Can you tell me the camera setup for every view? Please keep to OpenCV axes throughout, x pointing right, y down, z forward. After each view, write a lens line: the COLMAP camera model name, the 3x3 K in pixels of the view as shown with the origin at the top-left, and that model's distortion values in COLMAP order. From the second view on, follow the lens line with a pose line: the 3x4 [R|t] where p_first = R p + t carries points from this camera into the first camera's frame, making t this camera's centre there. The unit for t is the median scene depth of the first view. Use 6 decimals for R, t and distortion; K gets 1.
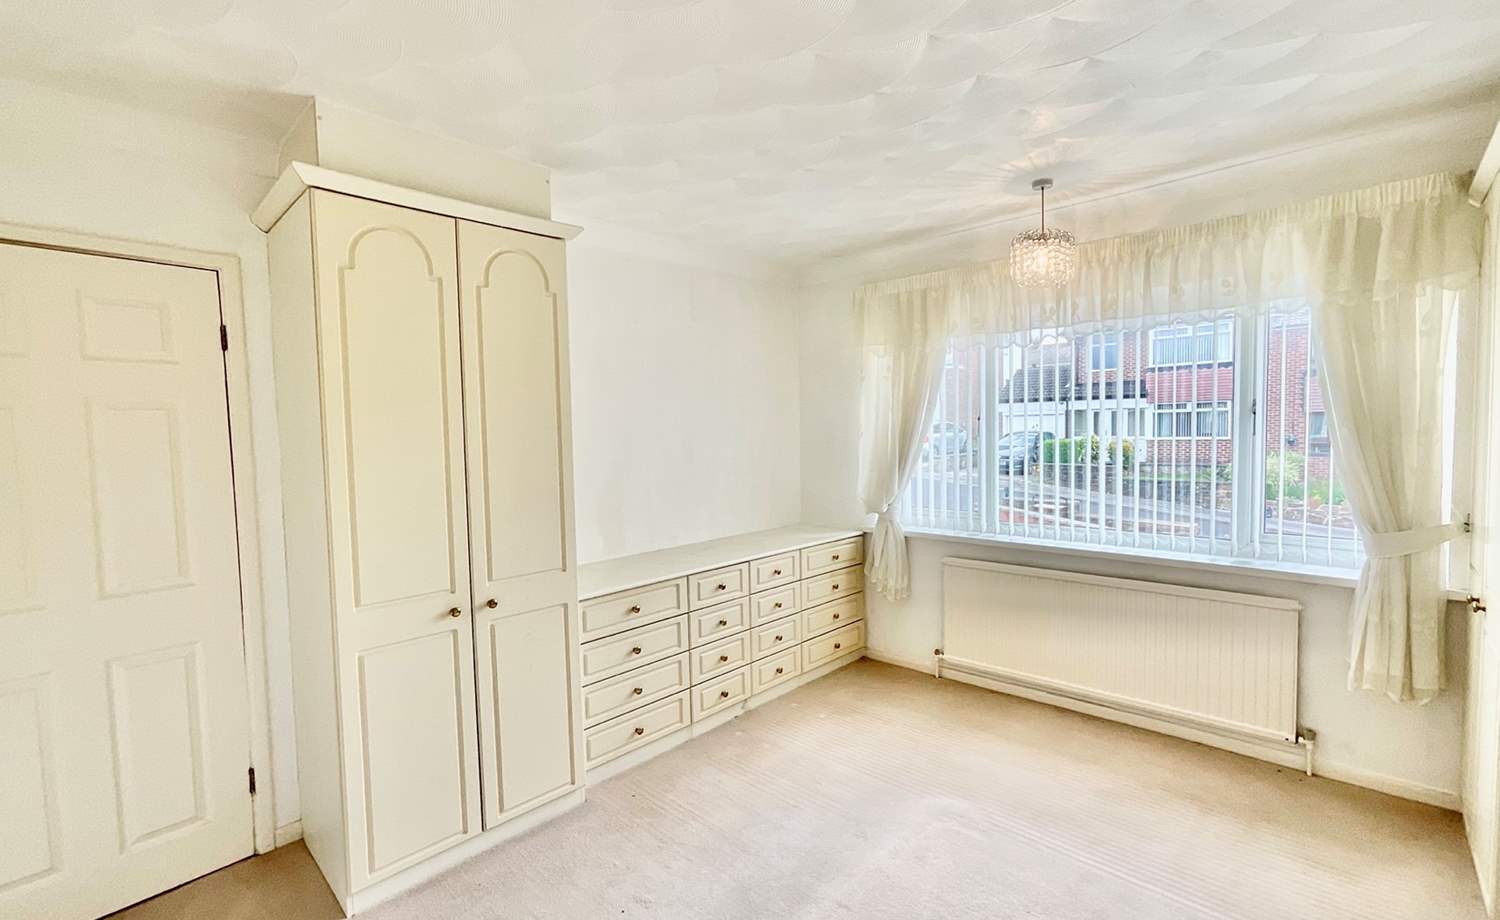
lens RADIAL K [[651.5, 0, 750.0], [0, 651.5, 460.0], [0, 0, 1]] dist [0.000088, -0.000120]
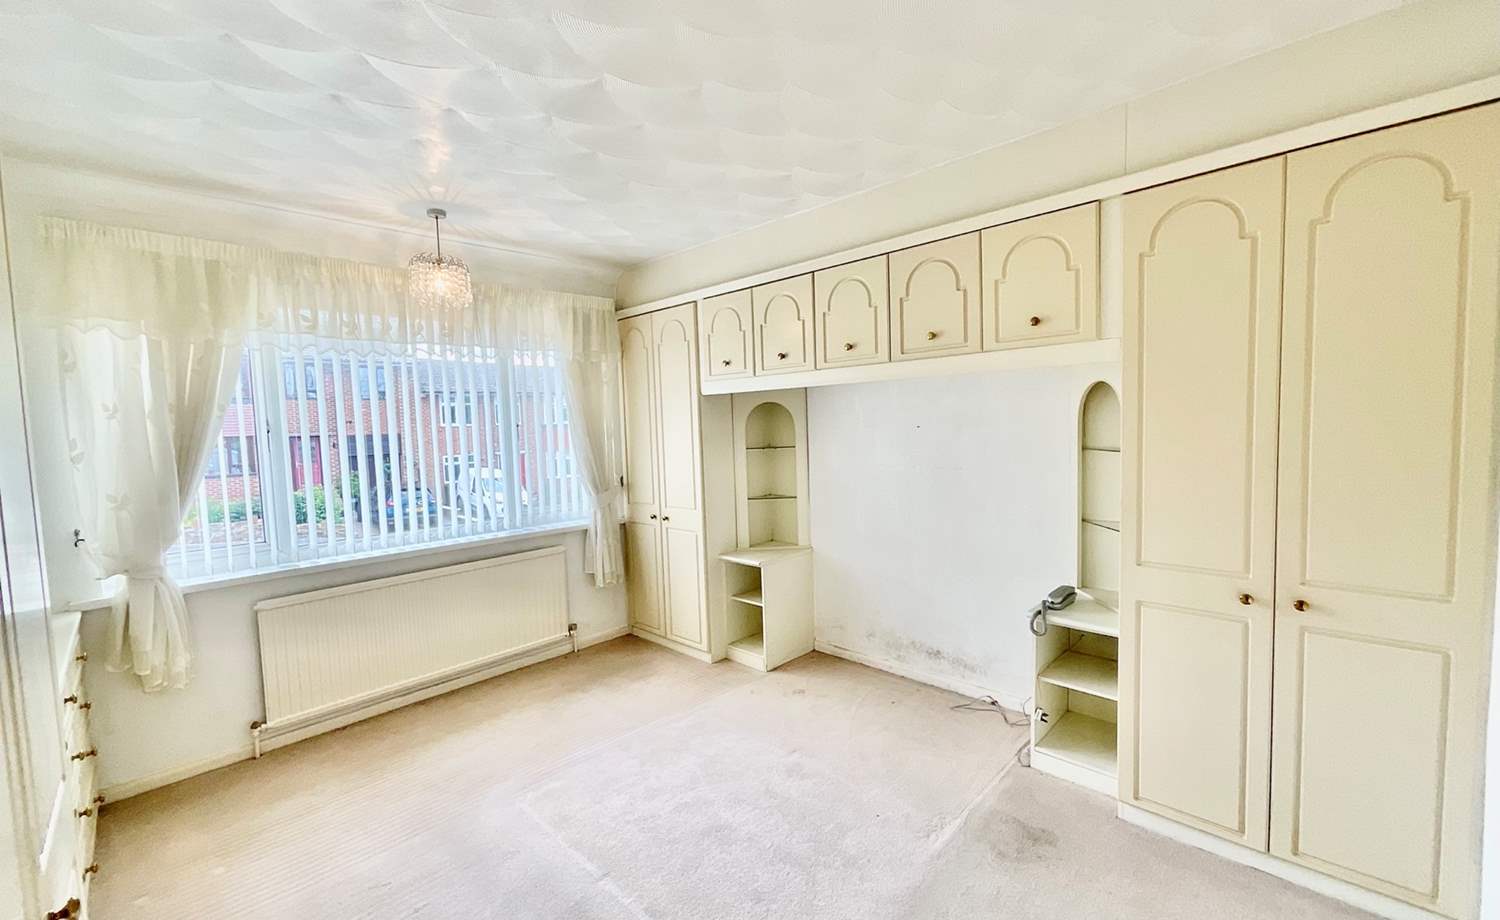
lens RADIAL K [[603.7, 0, 750.0], [0, 603.7, 460.0], [0, 0, 1]] dist [-0.013560, 0.000082]
pose [[0.008532, -0.041644, 0.999096, -0.497573], [0.078114, 0.996107, 0.040852, -0.010208], [-0.996908, 0.077695, 0.011752, 0.437197]]
